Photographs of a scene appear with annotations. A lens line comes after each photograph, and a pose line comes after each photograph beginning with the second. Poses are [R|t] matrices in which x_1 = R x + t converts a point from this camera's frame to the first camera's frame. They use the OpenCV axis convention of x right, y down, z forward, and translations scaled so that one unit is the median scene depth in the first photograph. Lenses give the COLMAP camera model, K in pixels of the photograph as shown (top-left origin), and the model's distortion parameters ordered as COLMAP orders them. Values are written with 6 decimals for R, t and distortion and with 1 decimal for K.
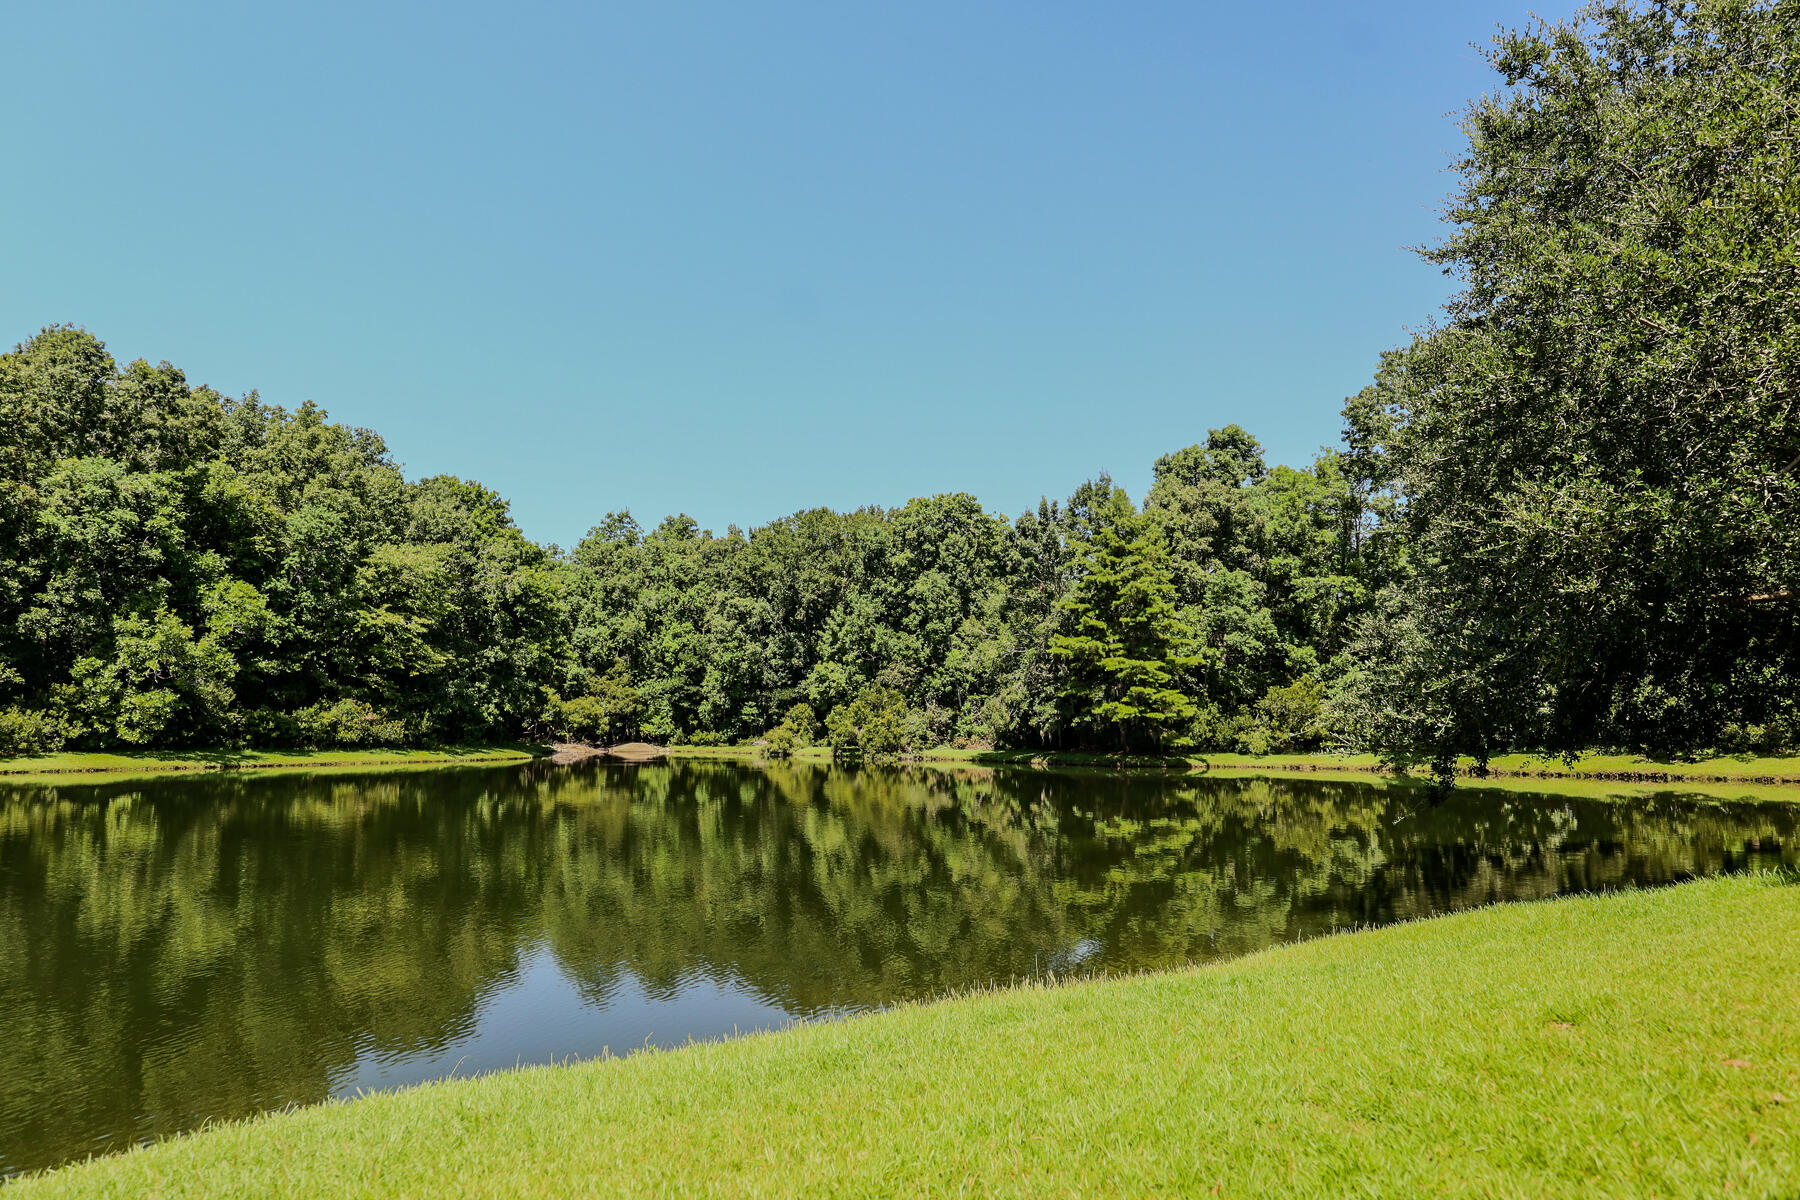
lens RADIAL K [[931.5, 0, 902.9], [0, 931.5, 604.9], [0, 0, 1]] dist [-0.015534, 0.000435]
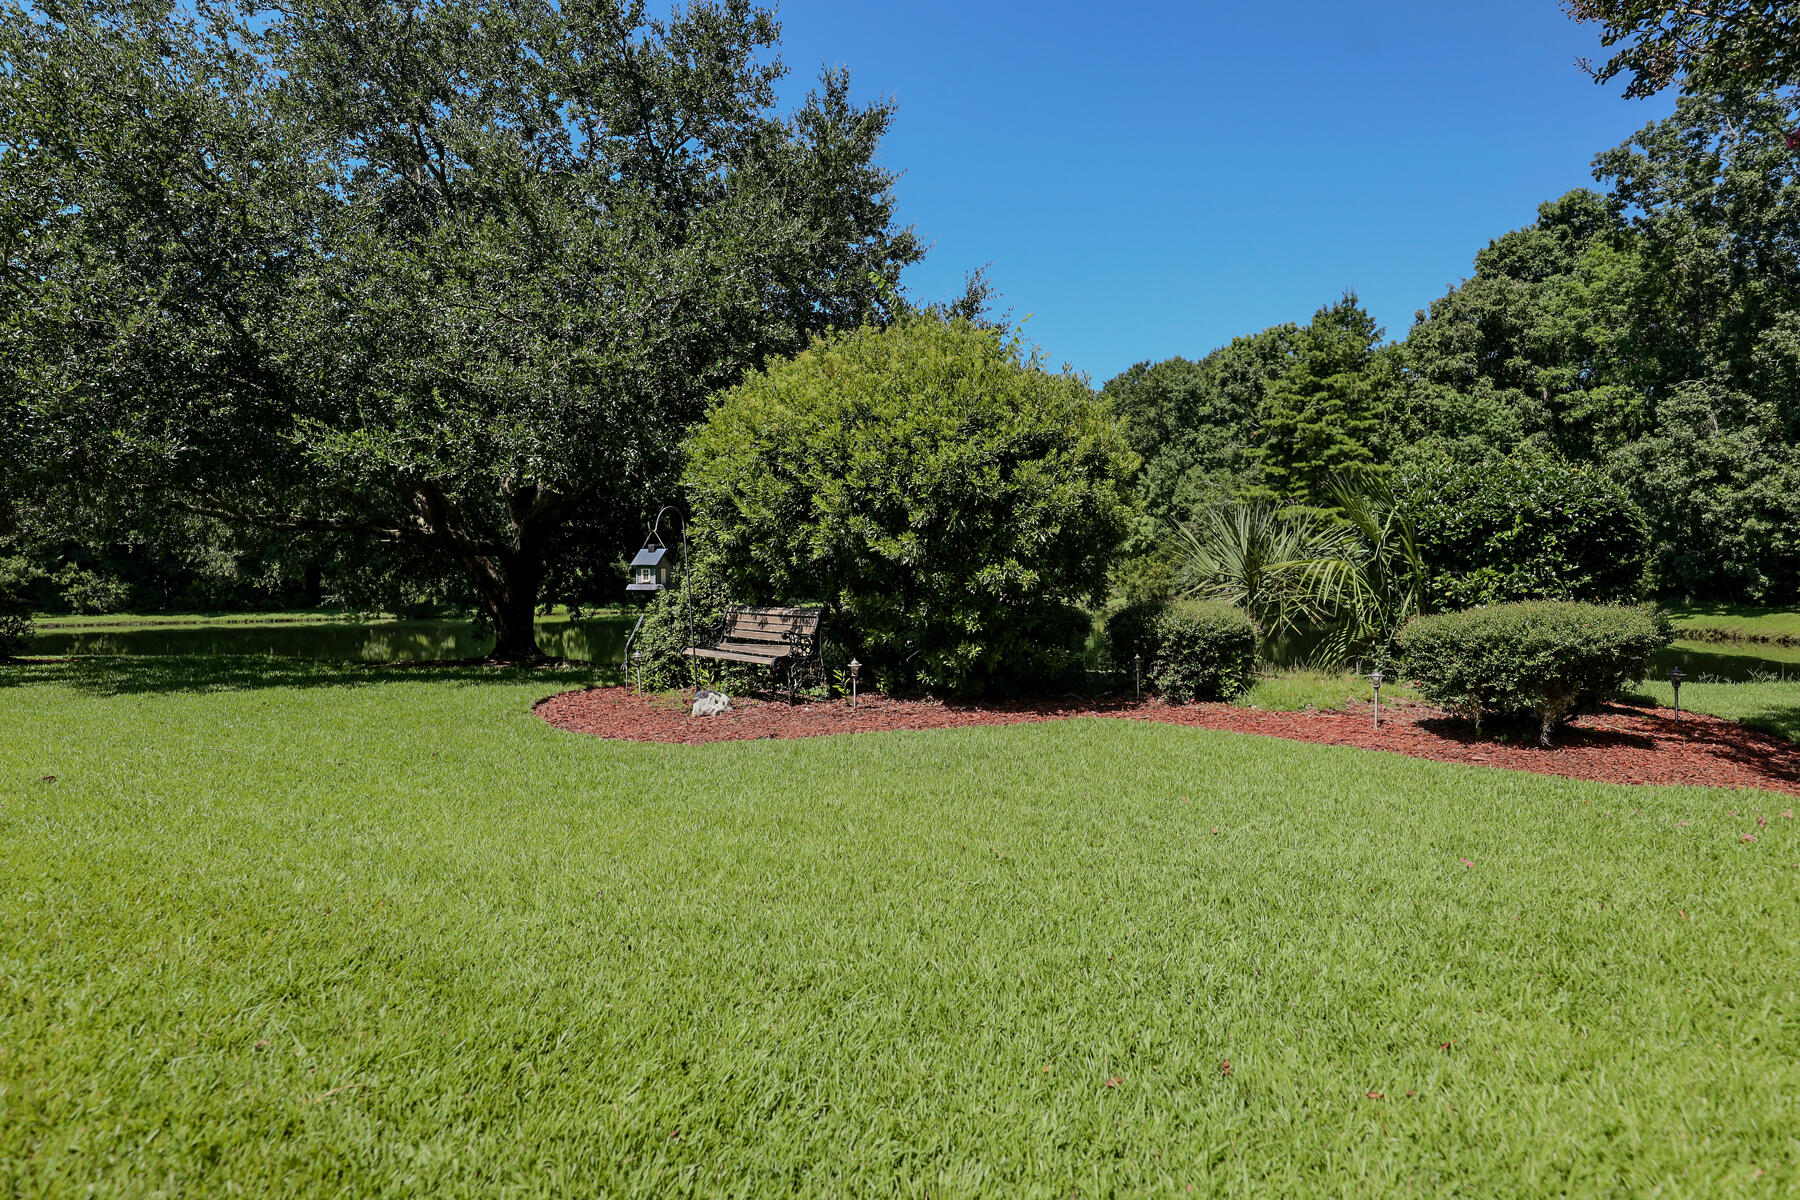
lens RADIAL K [[921.4, 0, 895.2], [0, 921.4, 596.5], [0, 0, 1]] dist [0.000895, 0.000091]
pose [[0.837699, 0.002589, -0.546126, 0.606142], [0.081865, 0.988095, 0.130258, -0.010499], [0.539961, -0.153826, 0.827514, -0.000996]]
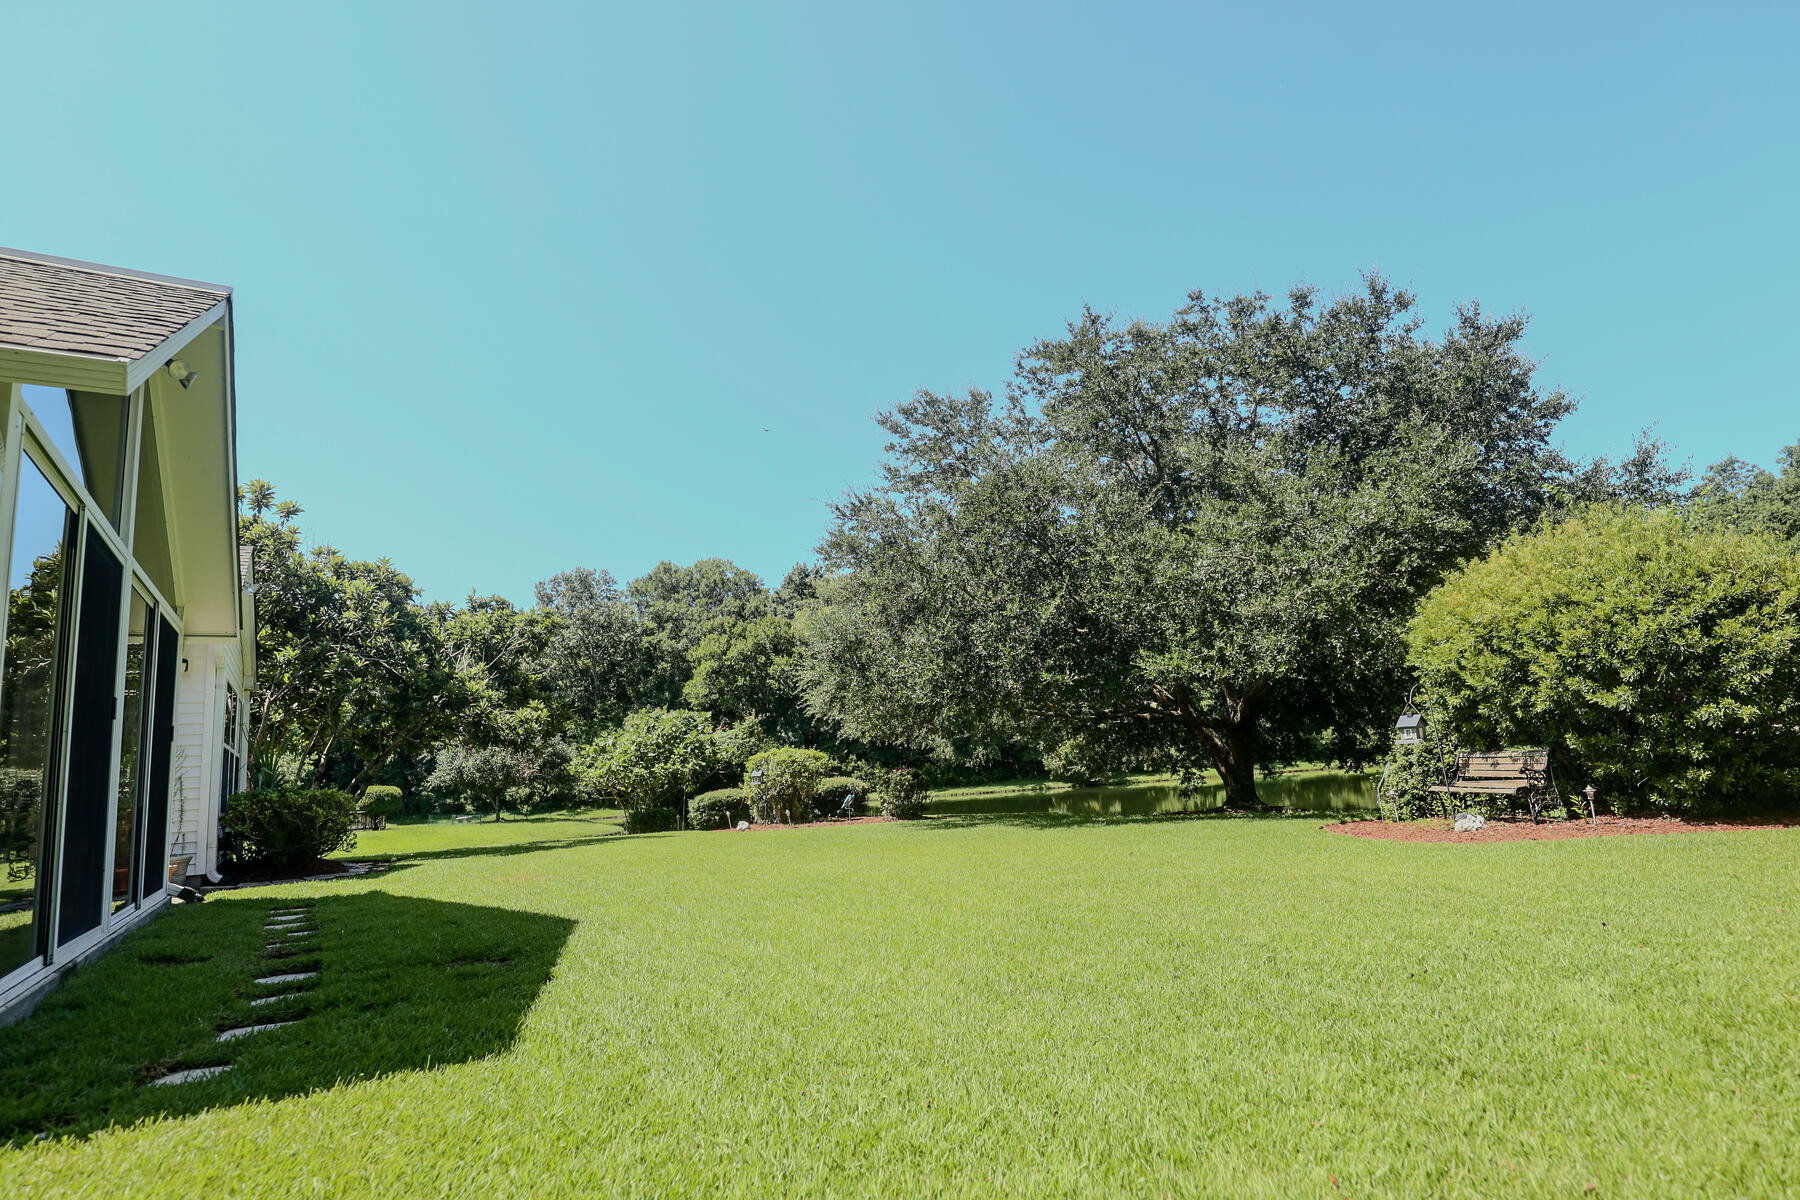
lens RADIAL K [[931.5, 0, 907.3], [0, 931.5, 608.8], [0, 0, 1]] dist [-0.015534, 0.000435]
pose [[0.353088, -0.183191, -0.917480, 0.695193], [0.196802, 0.973245, -0.118587, -0.034119], [0.914657, -0.138690, 0.379694, -0.153282]]
